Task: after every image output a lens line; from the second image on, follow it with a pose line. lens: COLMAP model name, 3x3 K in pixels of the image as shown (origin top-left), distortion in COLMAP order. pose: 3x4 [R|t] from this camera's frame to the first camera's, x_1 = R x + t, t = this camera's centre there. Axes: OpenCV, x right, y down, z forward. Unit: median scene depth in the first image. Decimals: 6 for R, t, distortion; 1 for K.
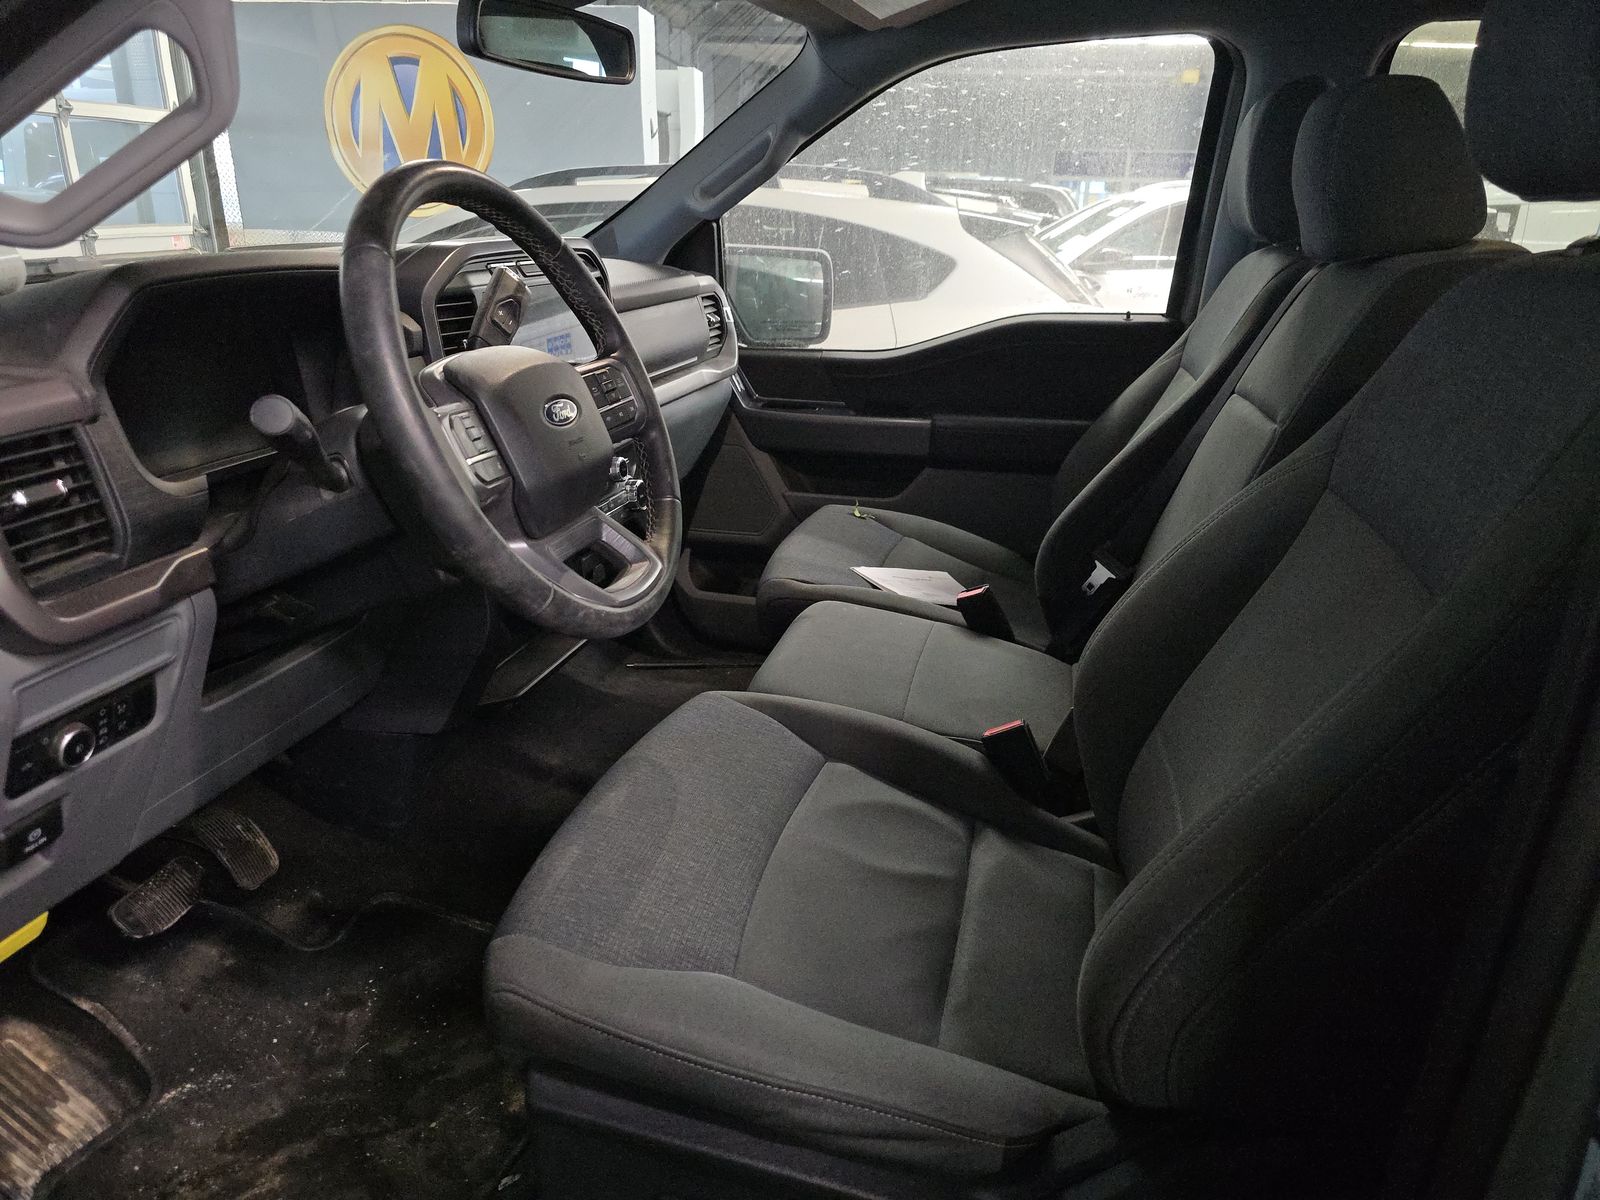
lens RADIAL K [[1074.6, 0, 794.4], [0, 1074.6, 607.4], [0, 0, 1]] dist [0.056220, -0.053984]
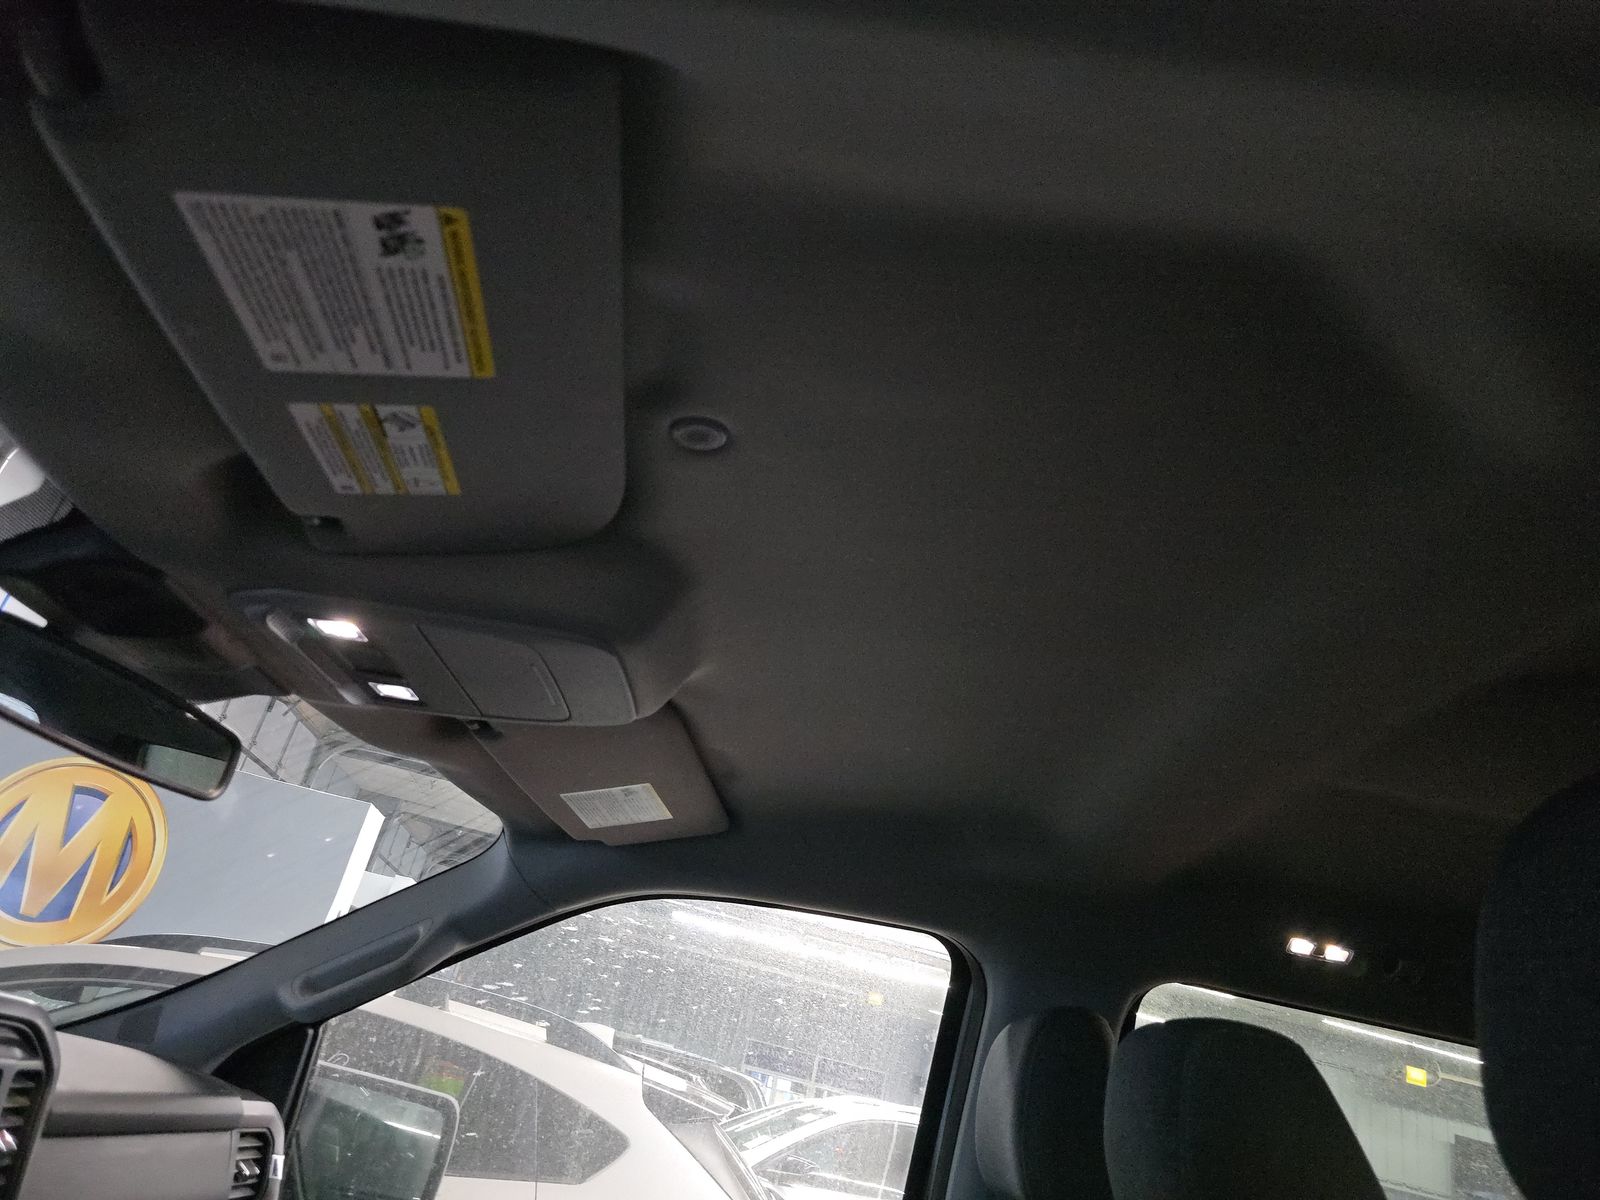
lens RADIAL K [[1074.6, 0, 794.4], [0, 1074.6, 607.4], [0, 0, 1]] dist [0.056220, -0.053984]
pose [[0.946329, 0.279046, 0.163080, 0.037776], [-0.089966, 0.712054, -0.696337, -0.081328], [-0.310432, 0.644292, 0.698942, 0.216431]]
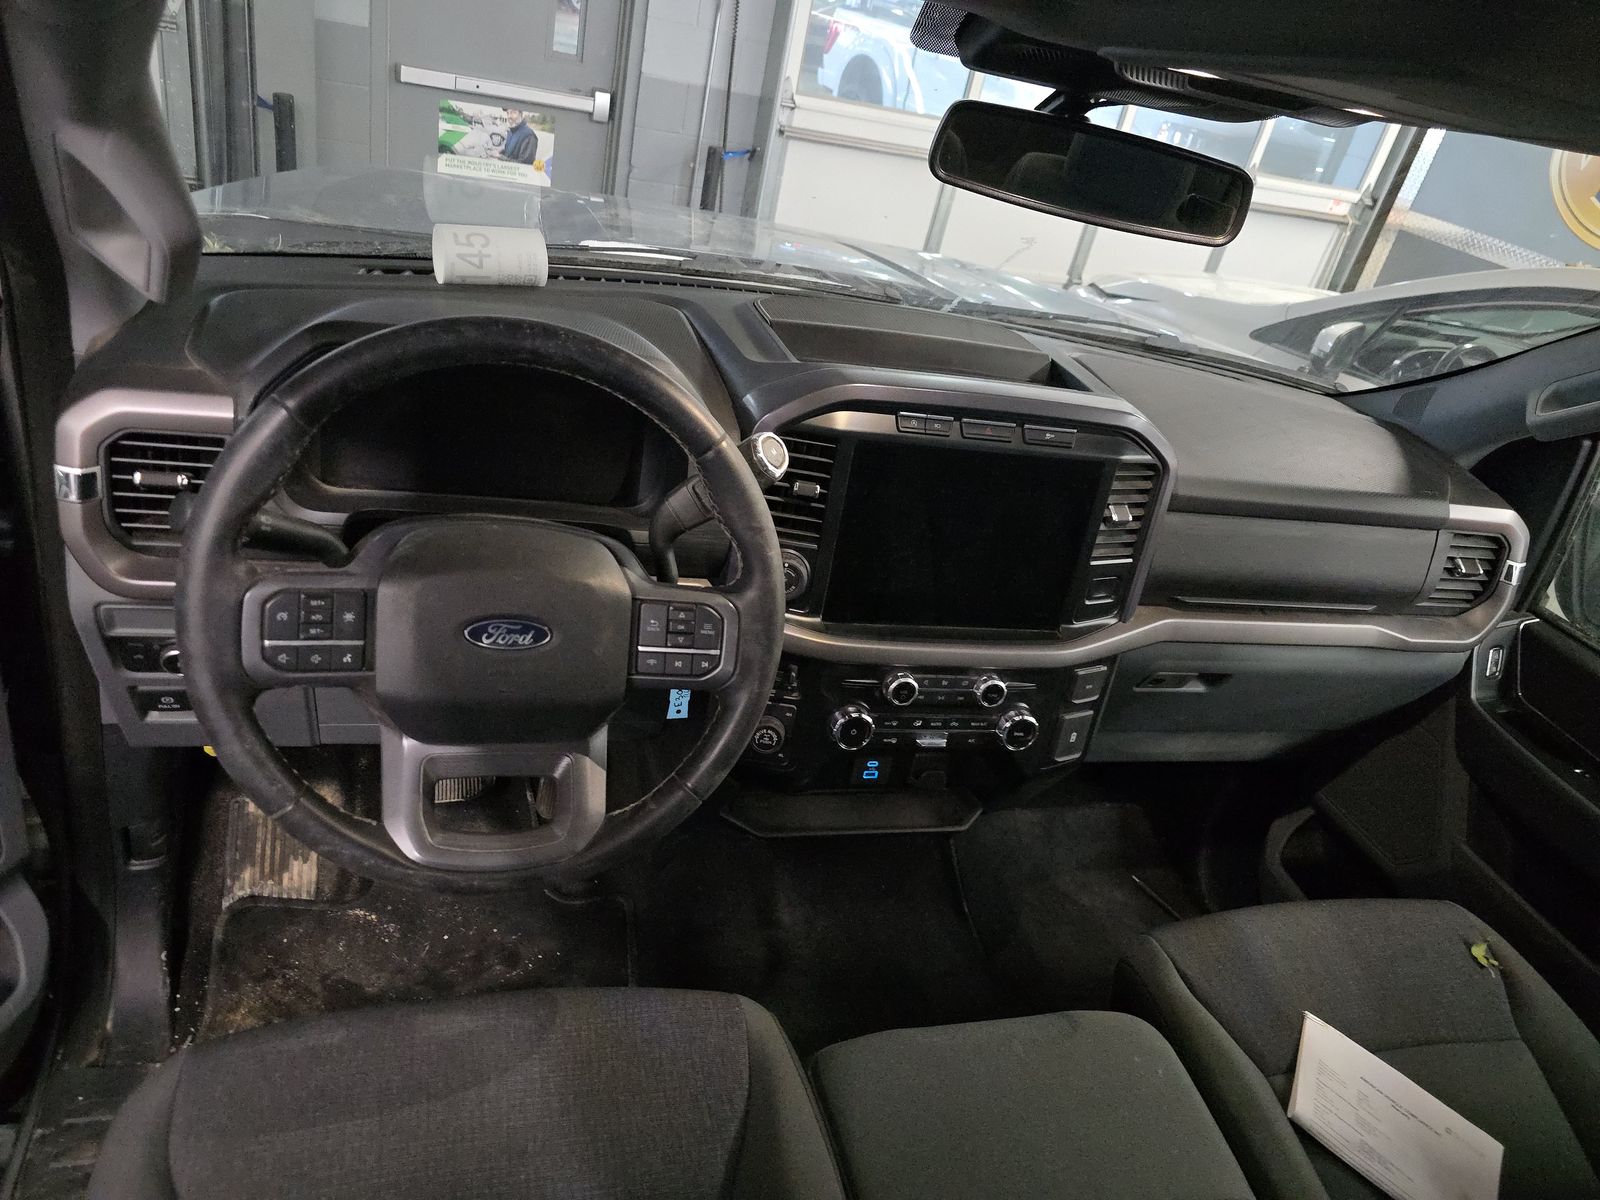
lens RADIAL K [[1074.6, 0, 794.4], [0, 1074.6, 607.4], [0, 0, 1]] dist [0.056220, -0.053984]
pose [[0.489338, 0.512676, -0.705487, 0.209464], [-0.477226, 0.834505, 0.275421, -0.241746], [0.729934, 0.201903, 0.653017, 0.282942]]
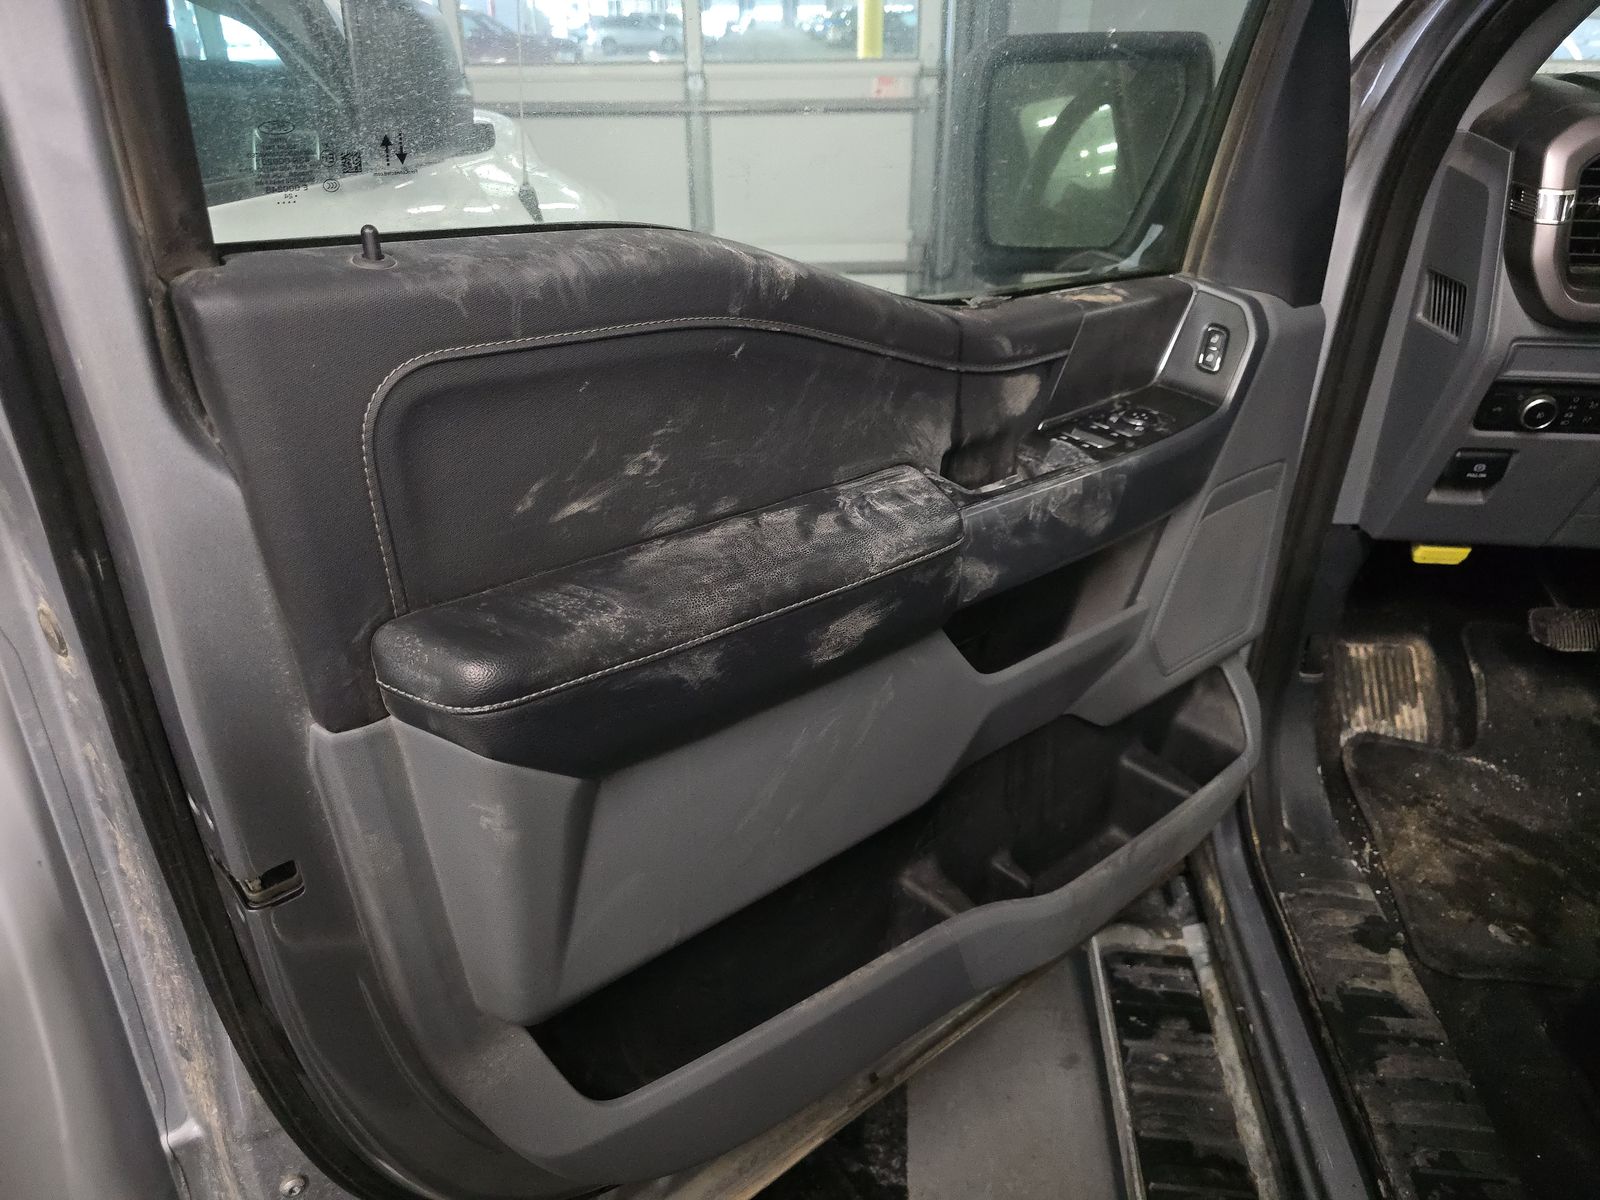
lens RADIAL K [[1073.7, 0, 809.7], [0, 1073.7, 605.7], [0, 0, 1]] dist [0.051239, -0.055159]
pose [[0.132361, 0.447462, -0.884454, 0.188051], [-0.340416, 0.858552, 0.383414, 0.050892], [0.930912, 0.250333, 0.265962, -0.033663]]
